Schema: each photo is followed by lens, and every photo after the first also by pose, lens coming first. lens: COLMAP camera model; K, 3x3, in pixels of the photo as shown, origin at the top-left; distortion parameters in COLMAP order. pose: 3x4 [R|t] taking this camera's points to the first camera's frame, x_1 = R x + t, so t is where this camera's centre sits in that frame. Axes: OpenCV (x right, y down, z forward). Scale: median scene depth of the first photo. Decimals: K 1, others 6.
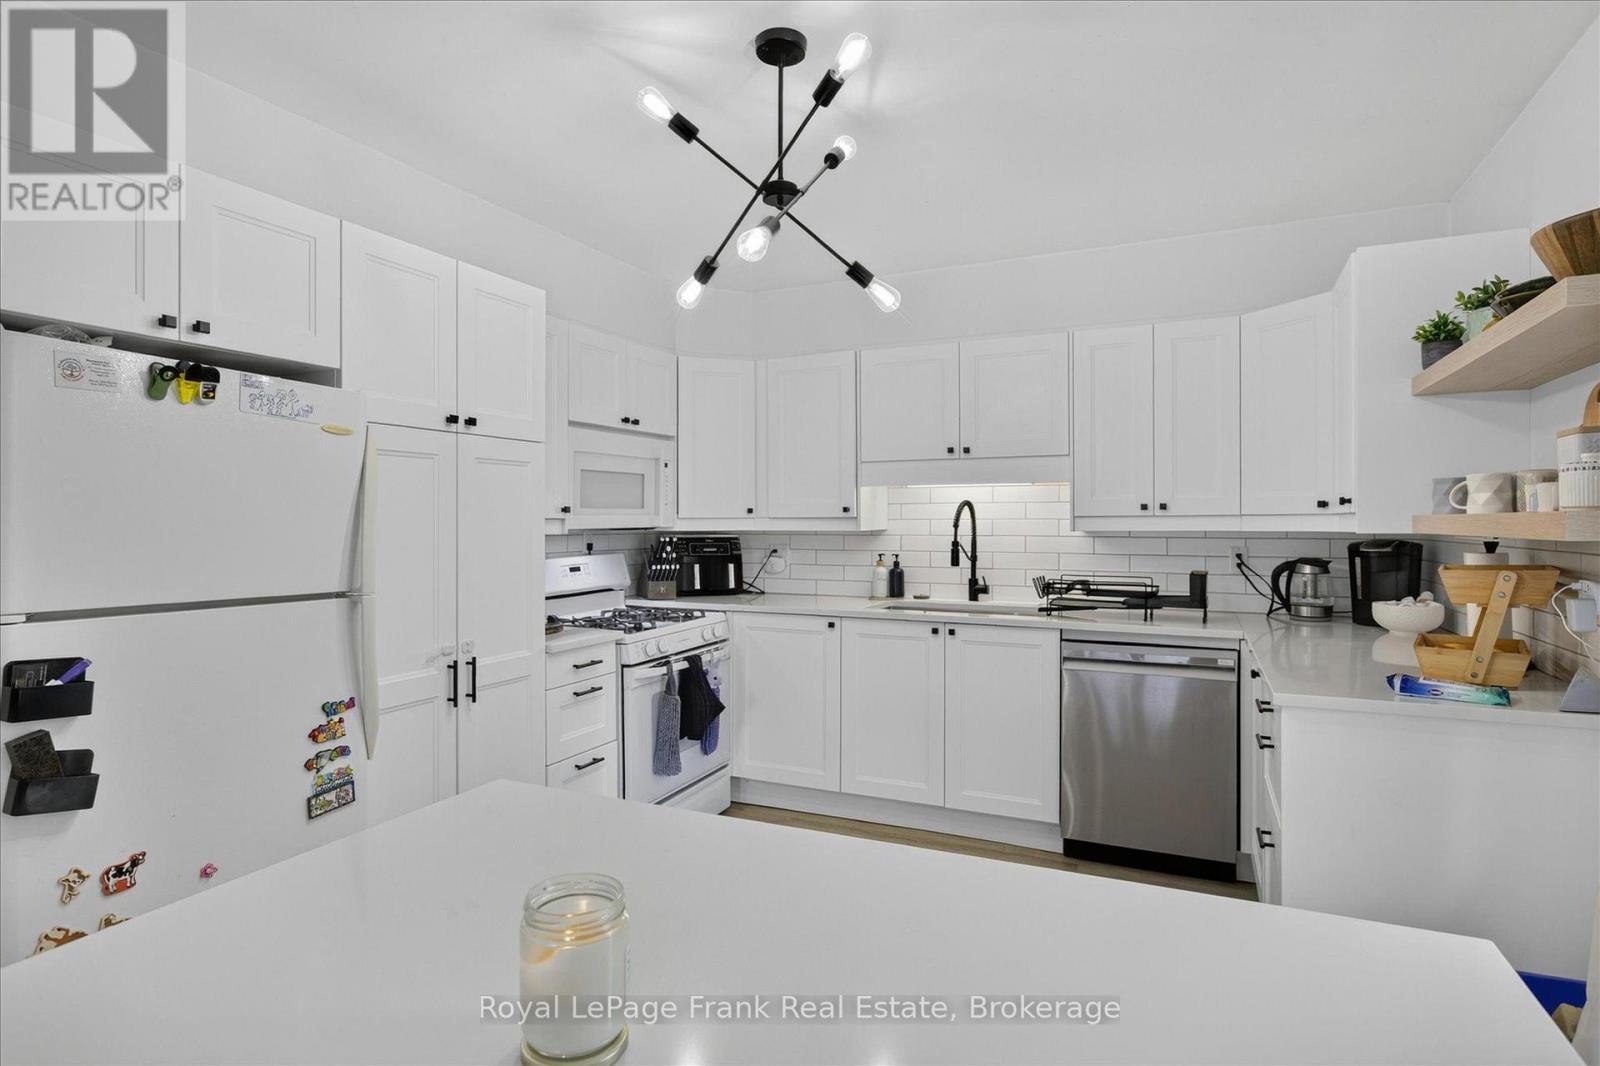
lens RADIAL K [[850.6, 0, 788.6], [0, 850.6, 531.4], [0, 0, 1]] dist [-0.013655, 0.003279]
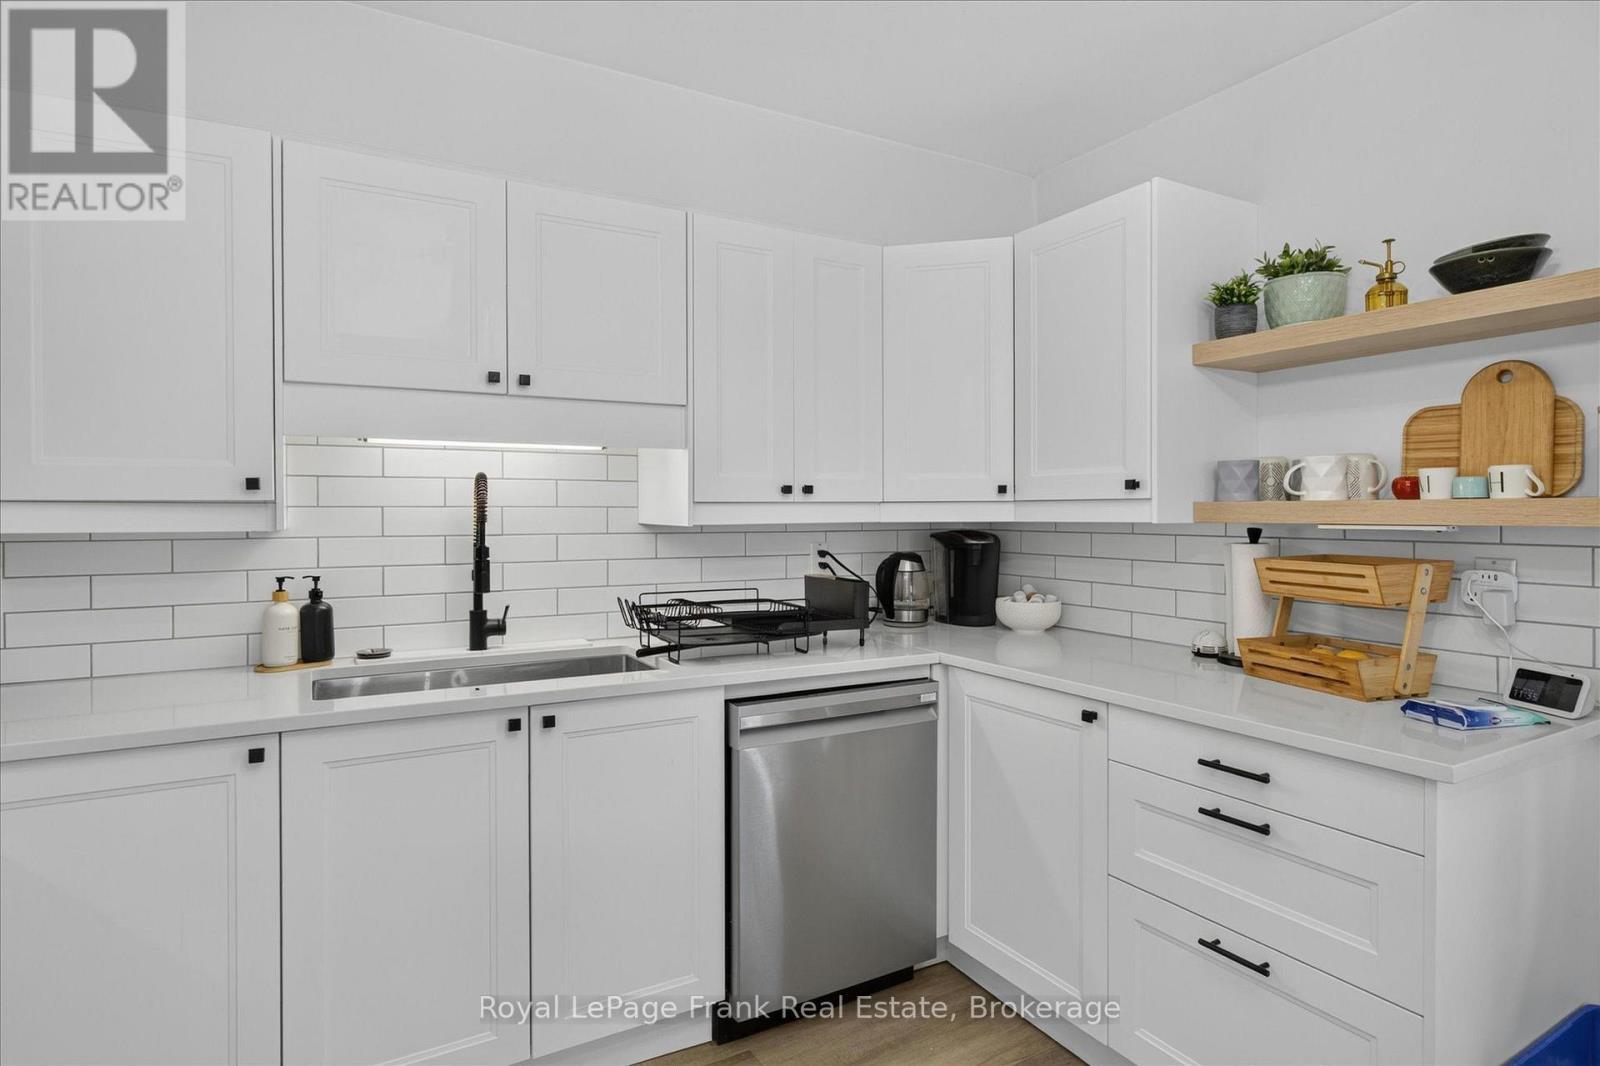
lens RADIAL K [[850.6, 0, 791.5], [0, 850.6, 514.3], [0, 0, 1]] dist [-0.013655, 0.003279]
pose [[0.576357, -0.003144, 0.817192, -0.148467], [0.011100, 0.999930, -0.003981, -0.005350], [-0.817123, 0.011366, 0.576352, 0.578615]]
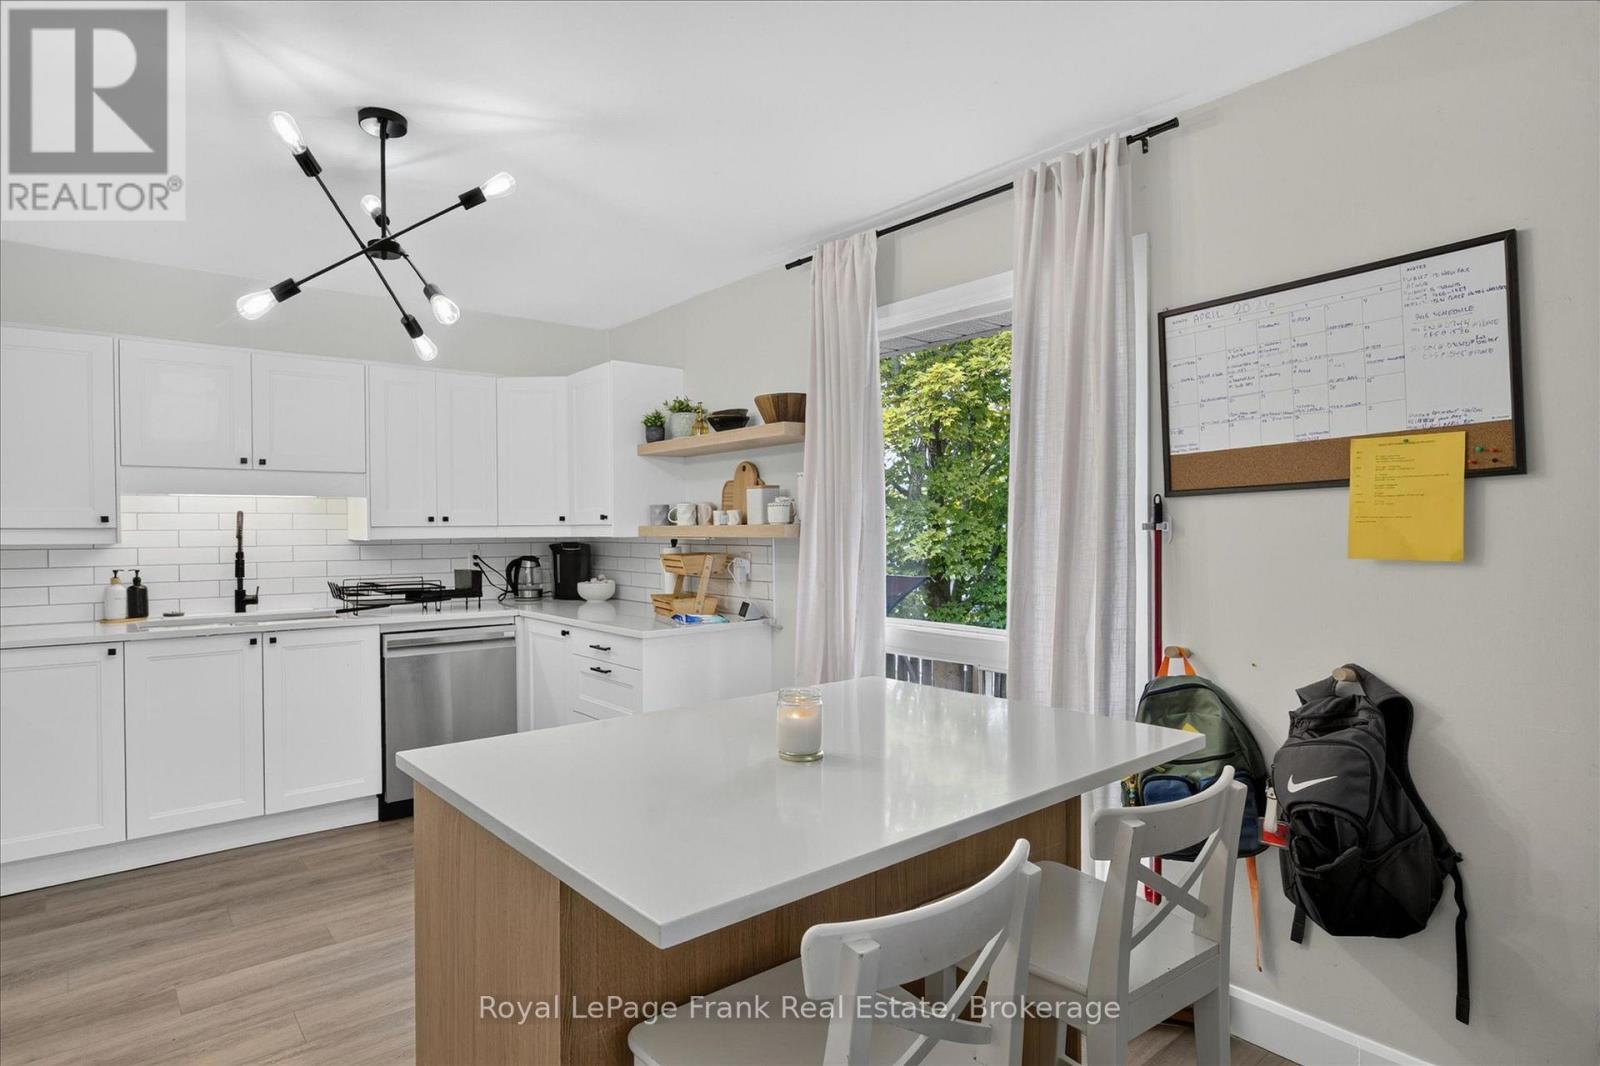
lens RADIAL K [[850.6, 0, 786.2], [0, 850.6, 535.9], [0, 0, 1]] dist [-0.013655, 0.003279]
pose [[0.426096, -0.010259, 0.904620, -0.466525], [0.015627, 0.999870, 0.003979, -0.001405], [-0.904543, 0.012441, 0.426201, 0.006565]]
